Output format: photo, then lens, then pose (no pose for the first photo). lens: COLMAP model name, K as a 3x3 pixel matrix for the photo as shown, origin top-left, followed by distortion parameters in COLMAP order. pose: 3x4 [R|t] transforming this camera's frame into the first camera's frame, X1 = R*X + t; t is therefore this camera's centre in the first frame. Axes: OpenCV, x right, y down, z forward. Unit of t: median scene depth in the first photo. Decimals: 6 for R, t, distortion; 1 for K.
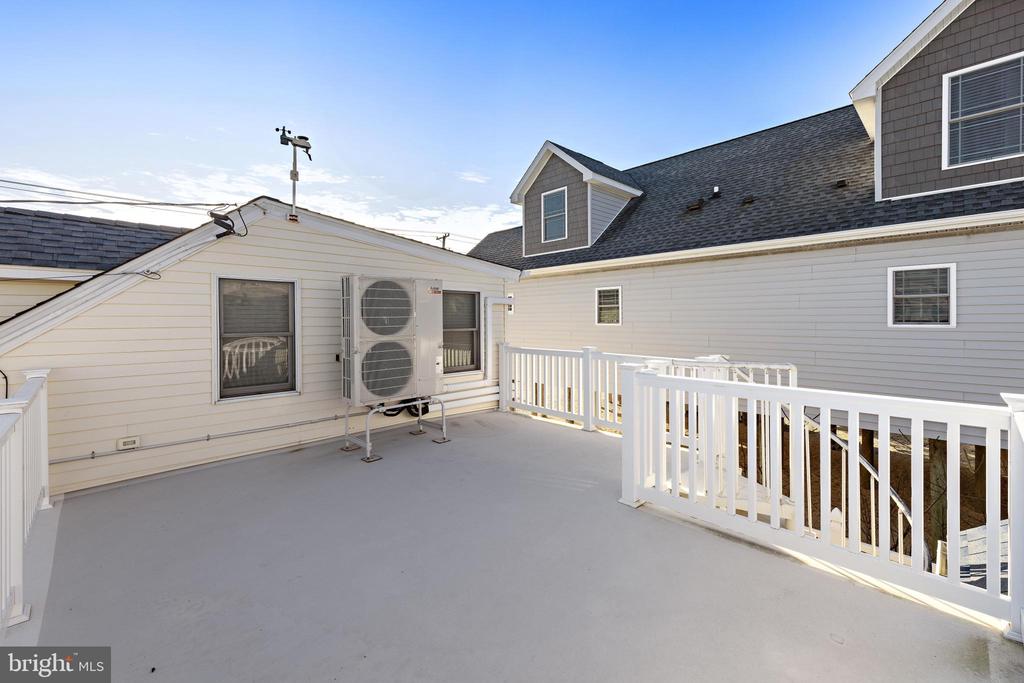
lens RADIAL K [[430.6, 0, 512.0], [0, 430.6, 321.0], [0, 0, 1]] dist [0.000249, 0.000030]
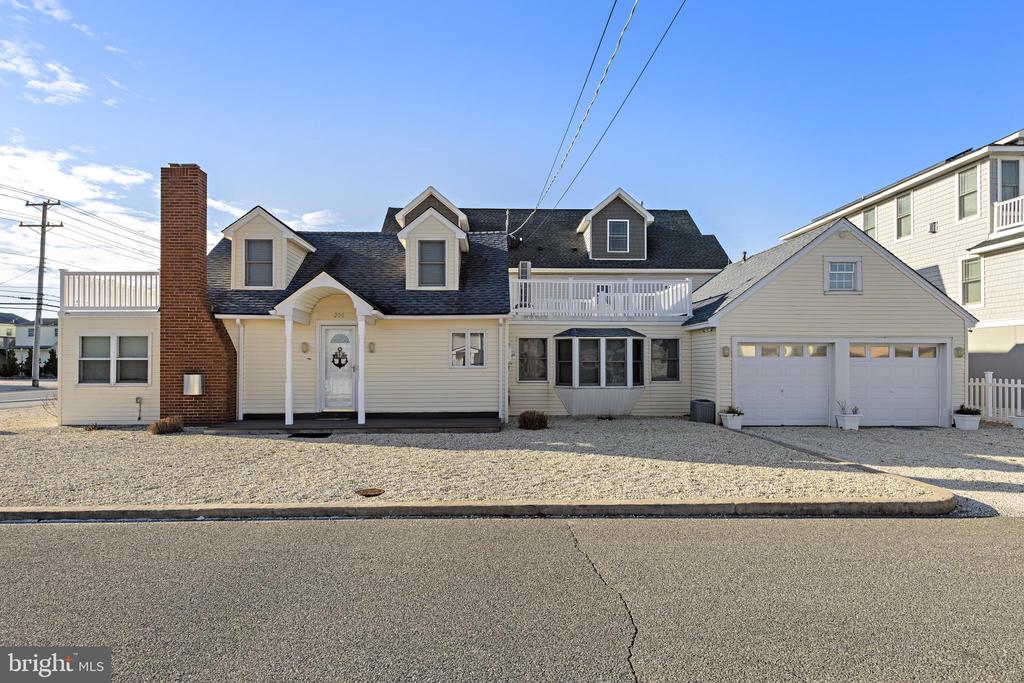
lens RADIAL K [[581.4, 0, 511.6], [0, 581.4, 361.8], [0, 0, 1]] dist [0.014672, -0.000472]
pose [[0.667030, 0.007826, 0.744990, -2.090539], [0.000231, 0.999943, -0.010710, 0.386596], [-0.745031, 0.007316, 0.666990, -1.013242]]
